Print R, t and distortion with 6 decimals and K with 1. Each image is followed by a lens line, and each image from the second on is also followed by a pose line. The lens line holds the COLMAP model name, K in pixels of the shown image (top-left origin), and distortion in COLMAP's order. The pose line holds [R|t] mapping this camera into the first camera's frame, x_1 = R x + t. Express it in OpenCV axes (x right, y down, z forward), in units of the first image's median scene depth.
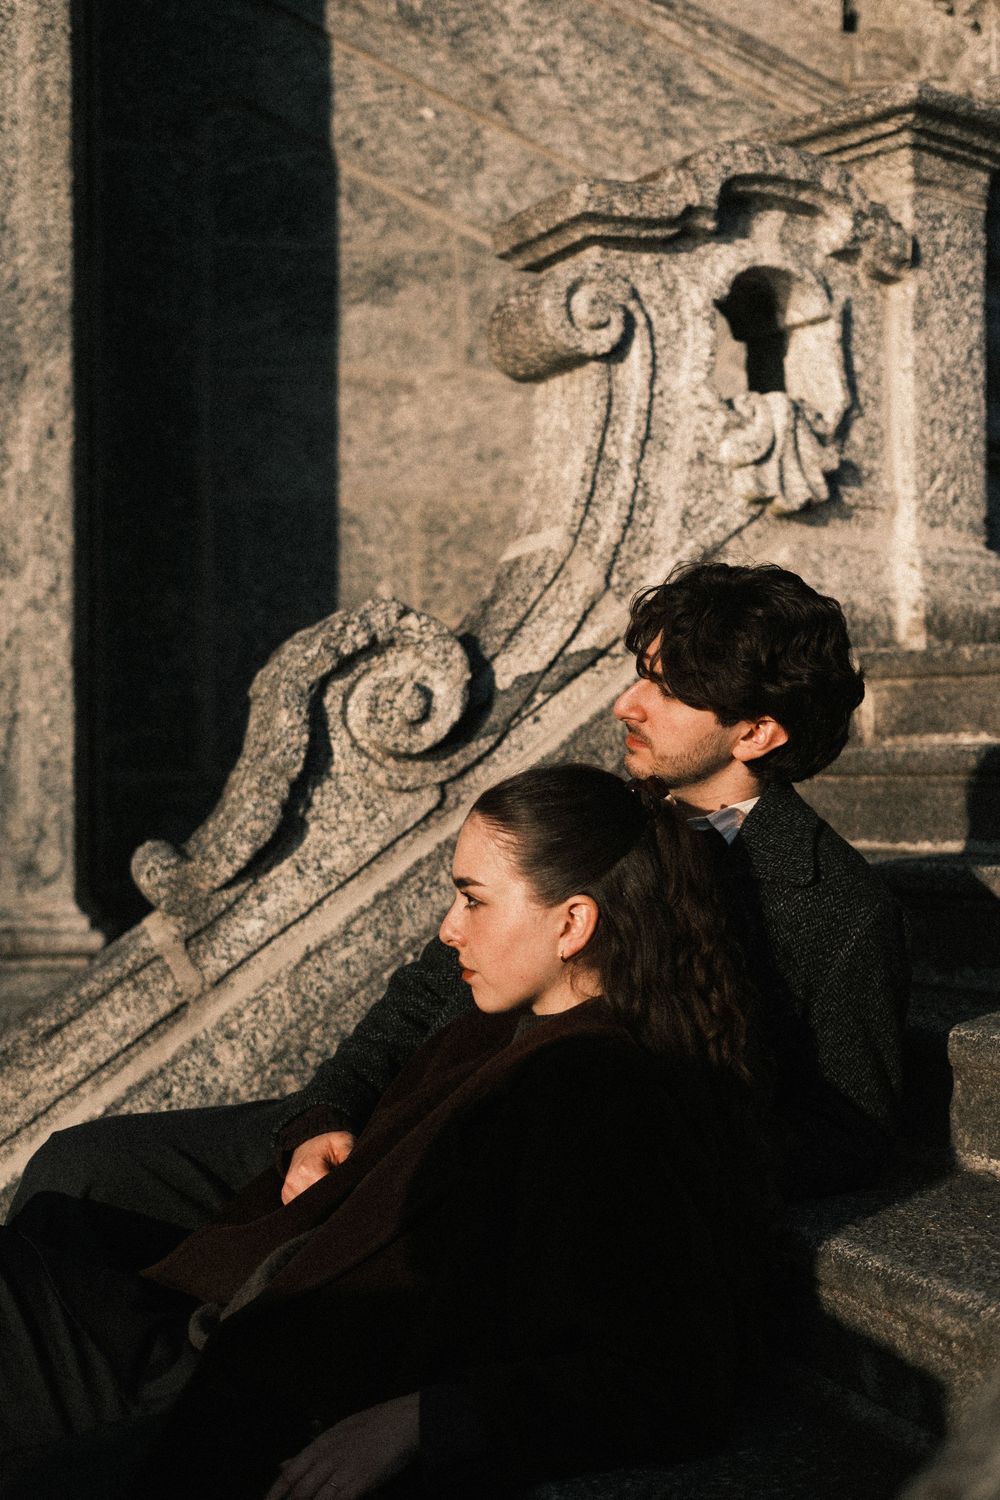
lens RADIAL K [[2361.2, 0, 477.7], [0, 2361.2, 676.1], [0, 0, 1]] dist [0.011327, 0.000000]
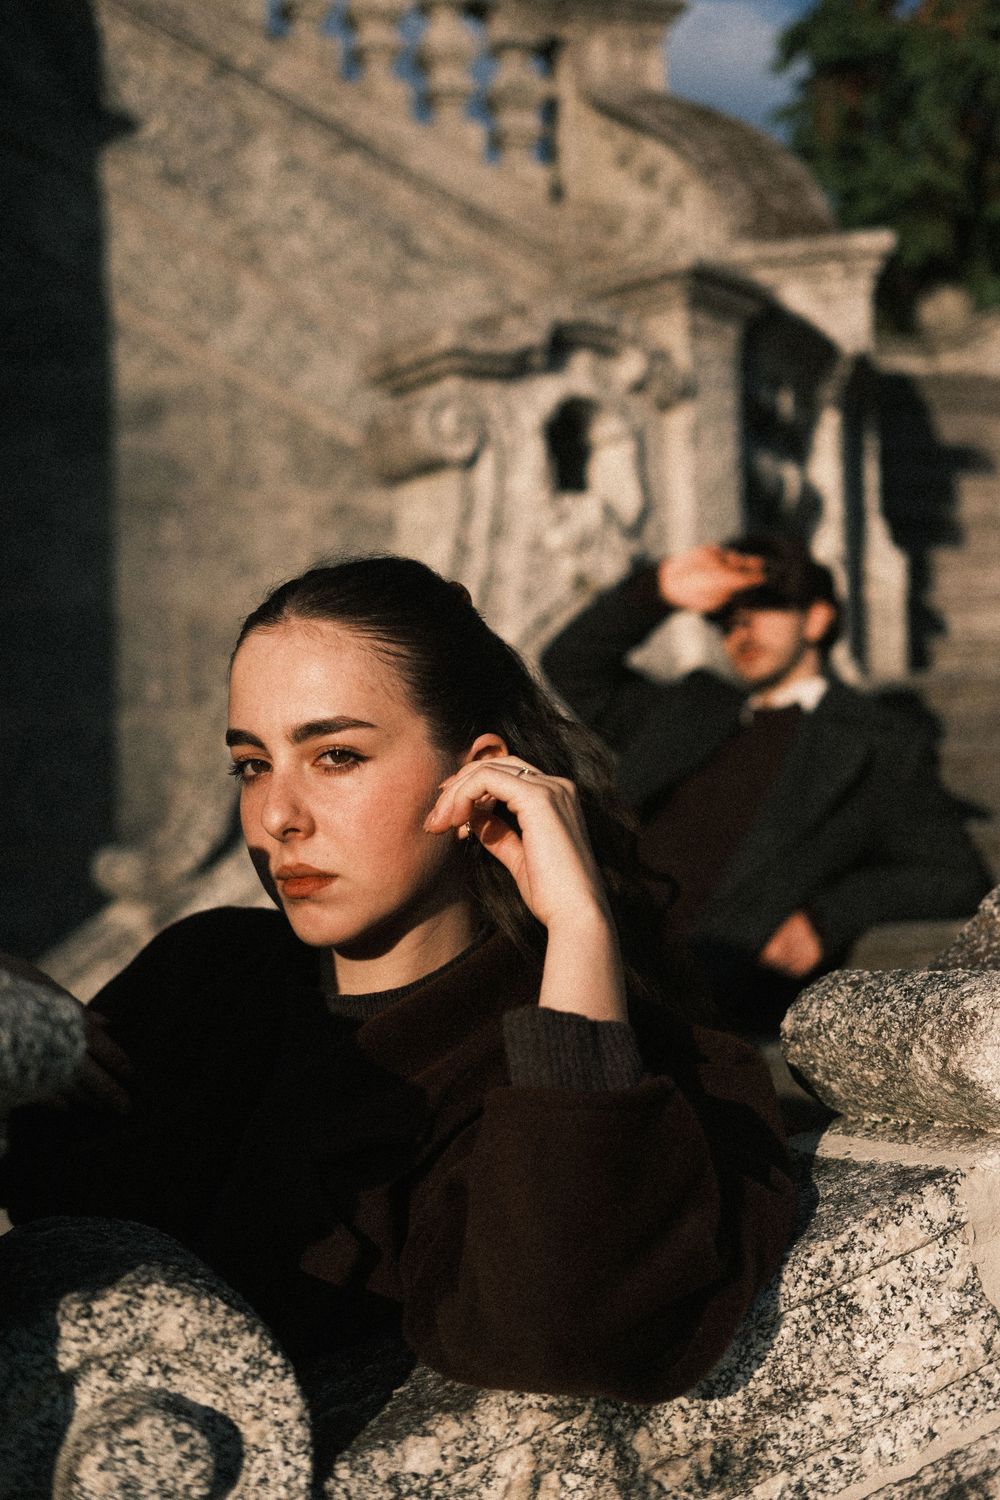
lens RADIAL K [[2361.2, 0, 504.0], [0, 2361.2, 760.9], [0, 0, 1]] dist [0.011327, 0.000000]
pose [[0.983689, -0.007909, 0.179705, -0.145609], [0.012706, 0.999593, -0.025557, 0.052771], [-0.179430, 0.027423, 0.983389, -0.223351]]
